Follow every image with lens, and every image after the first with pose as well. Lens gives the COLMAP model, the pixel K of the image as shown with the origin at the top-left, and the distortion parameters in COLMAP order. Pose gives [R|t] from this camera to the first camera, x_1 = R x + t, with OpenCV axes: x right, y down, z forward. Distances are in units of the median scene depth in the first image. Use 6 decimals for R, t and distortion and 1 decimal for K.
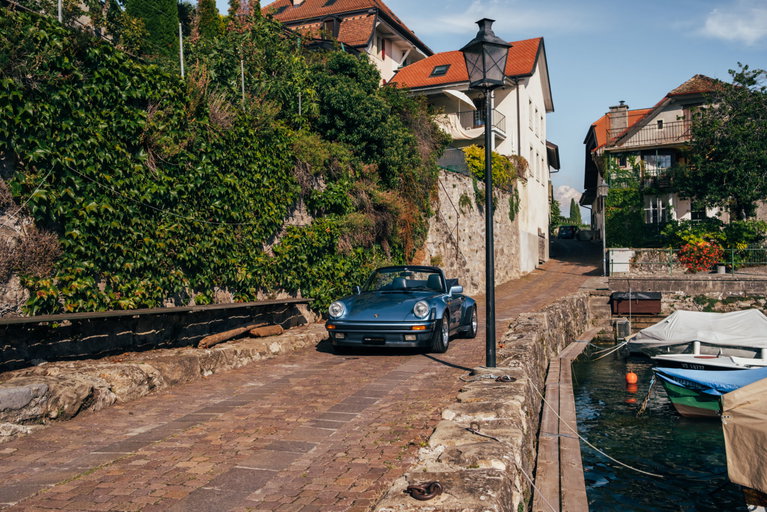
lens RADIAL K [[730.5, 0, 375.2], [0, 730.5, 258.6], [0, 0, 1]] dist [-0.077261, 0.180406]
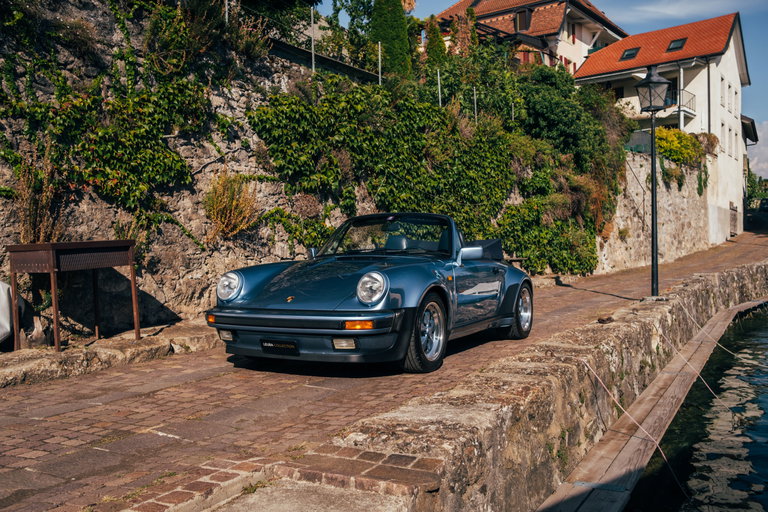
lens RADIAL K [[731.5, 0, 375.7], [0, 731.5, 258.6], [0, 0, 1]] dist [-0.077261, 0.180406]
pose [[0.968385, -0.000140, -0.249460, -0.008462], [0.007770, 0.999532, 0.029603, 0.006484], [0.249339, -0.030606, 0.967932, -0.188716]]
